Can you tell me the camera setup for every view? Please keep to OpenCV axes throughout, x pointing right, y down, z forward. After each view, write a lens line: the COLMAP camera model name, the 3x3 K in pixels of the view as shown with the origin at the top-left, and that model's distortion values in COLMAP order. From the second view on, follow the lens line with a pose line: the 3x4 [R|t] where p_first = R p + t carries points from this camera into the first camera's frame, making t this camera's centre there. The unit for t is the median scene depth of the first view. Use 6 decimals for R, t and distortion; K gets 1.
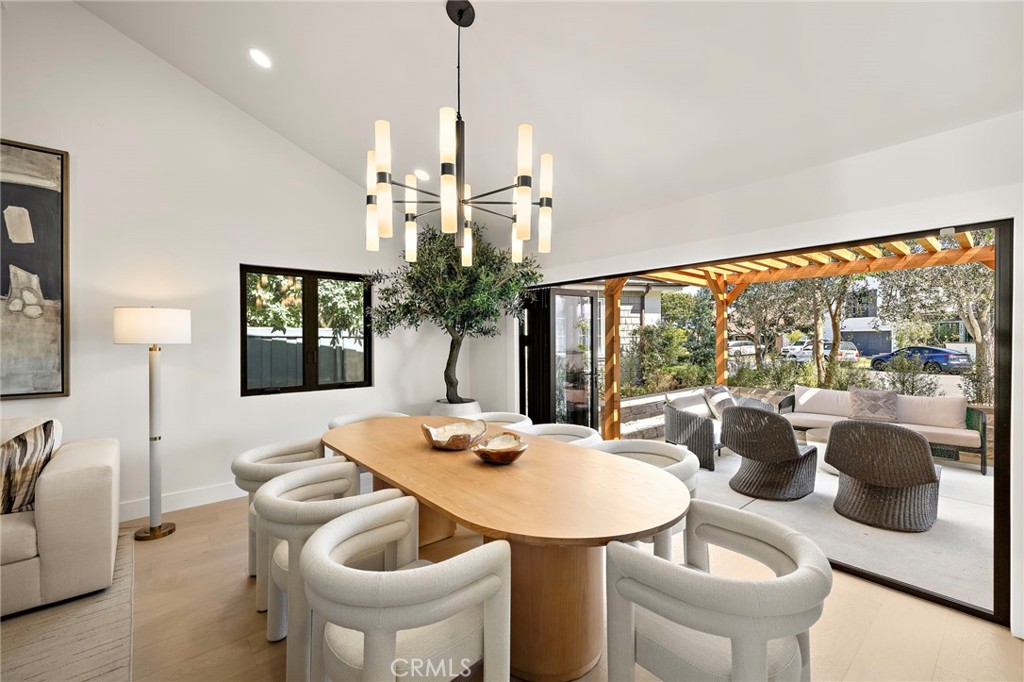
lens RADIAL K [[433.5, 0, 520.3], [0, 433.5, 337.5], [0, 0, 1]] dist [-0.000713, -0.000044]
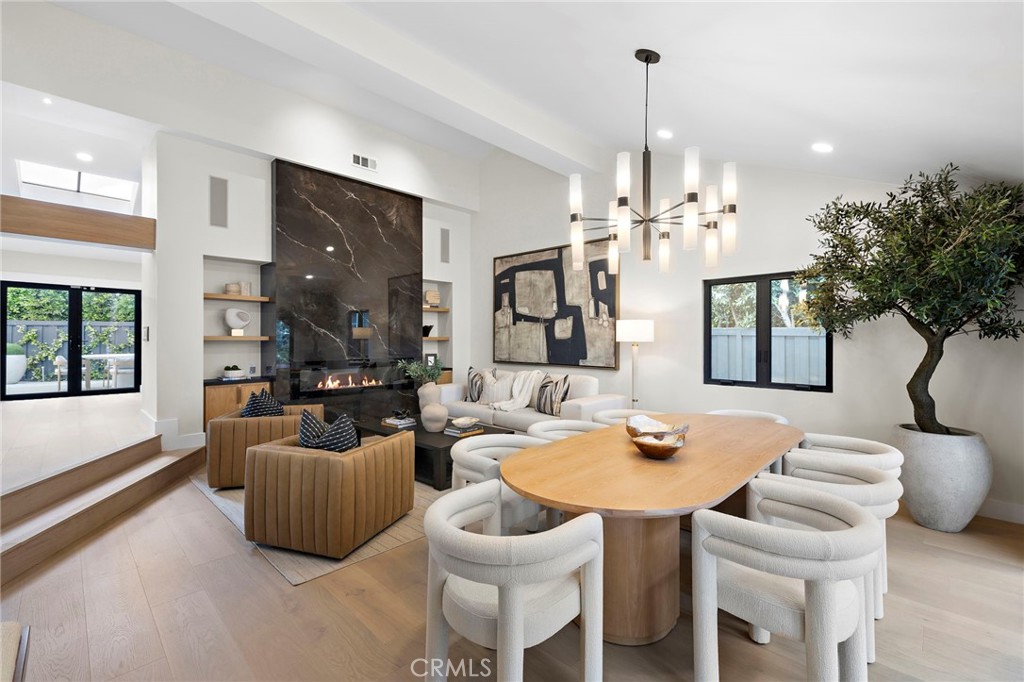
lens RADIAL K [[433.5, 0, 520.3], [0, 433.5, 337.5], [0, 0, 1]] dist [-0.000713, -0.000044]
pose [[0.087191, -0.001055, -0.996191, 0.577980], [0.002615, 0.999996, -0.000830, -0.000314], [0.996188, -0.002533, 0.087193, 0.345048]]
